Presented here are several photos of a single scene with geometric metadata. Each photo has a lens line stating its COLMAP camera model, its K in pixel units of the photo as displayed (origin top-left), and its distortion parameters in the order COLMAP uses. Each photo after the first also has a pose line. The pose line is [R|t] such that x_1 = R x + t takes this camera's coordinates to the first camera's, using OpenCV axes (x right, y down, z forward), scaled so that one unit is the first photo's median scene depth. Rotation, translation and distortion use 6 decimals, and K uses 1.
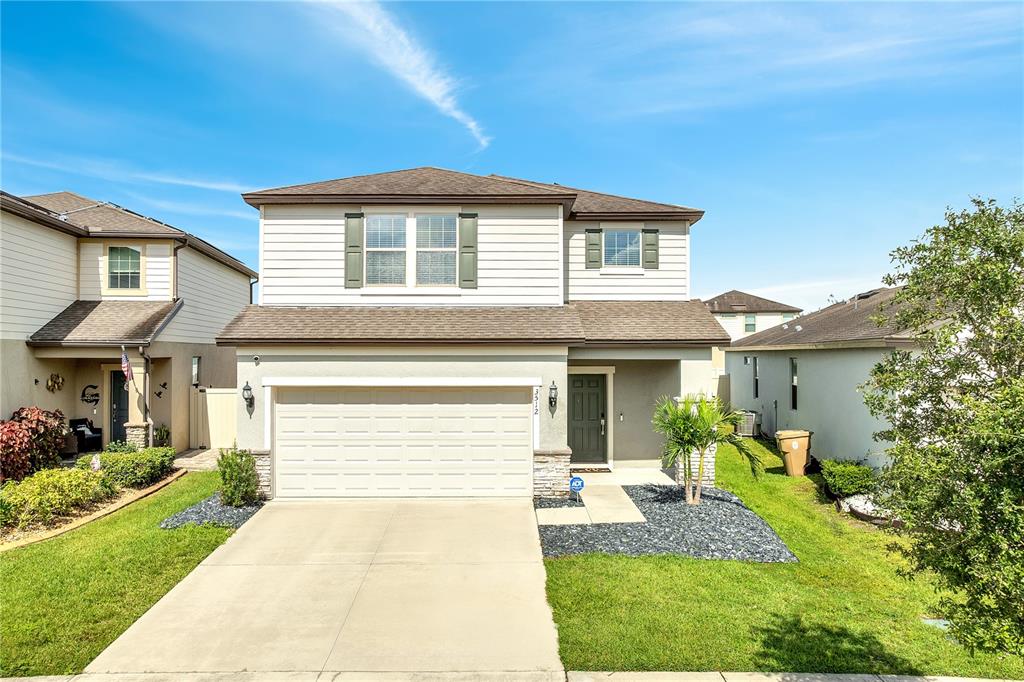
lens RADIAL K [[717.7, 0, 512.0], [0, 717.7, 341.0], [0, 0, 1]] dist [-0.026899, 0.001195]
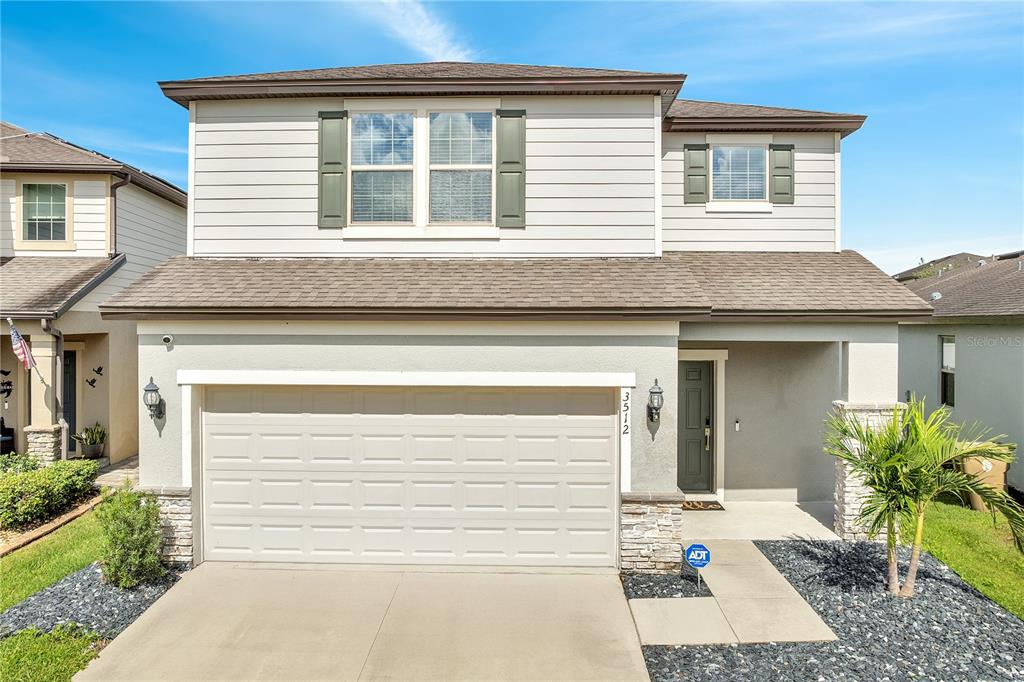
lens RADIAL K [[717.7, 0, 512.0], [0, 717.7, 341.0], [0, 0, 1]] dist [-0.026899, 0.001195]
pose [[0.999037, 0.003608, -0.043716, -0.031883], [-0.001802, 0.999146, 0.041280, -0.000125], [0.043827, -0.041161, 0.998191, 0.362114]]
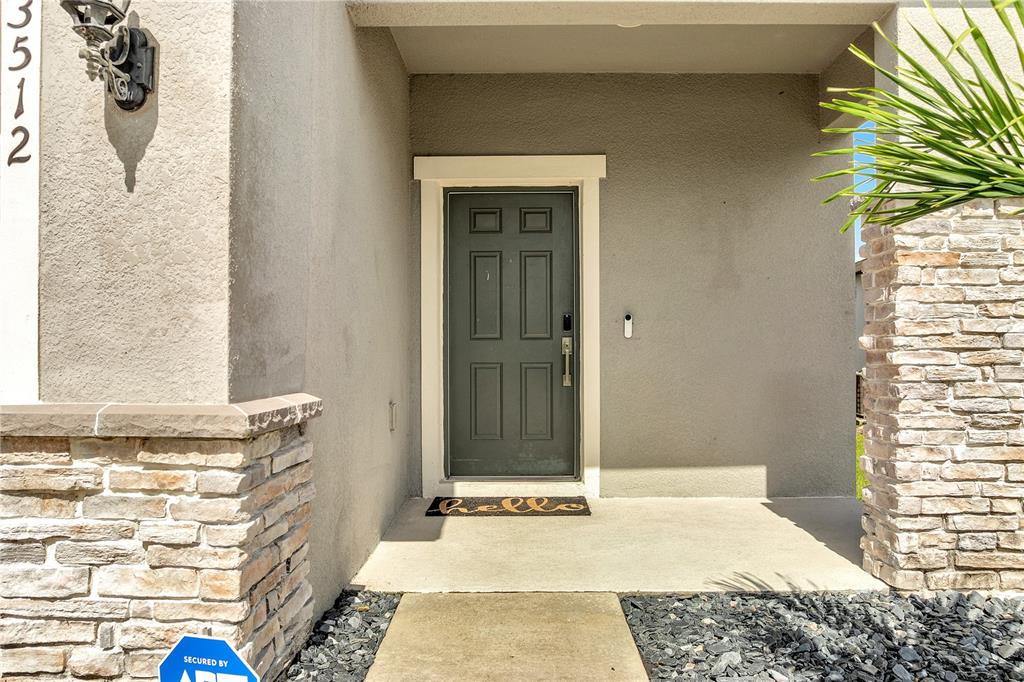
lens RADIAL K [[733.3, 0, 512.0], [0, 733.3, 341.0], [0, 0, 1]] dist [-0.002849, -0.001114]
pose [[0.999754, -0.002525, -0.022033, 0.123335], [0.002545, 0.999996, 0.000885, 0.124497], [0.022031, -0.000941, 0.999757, 0.769961]]
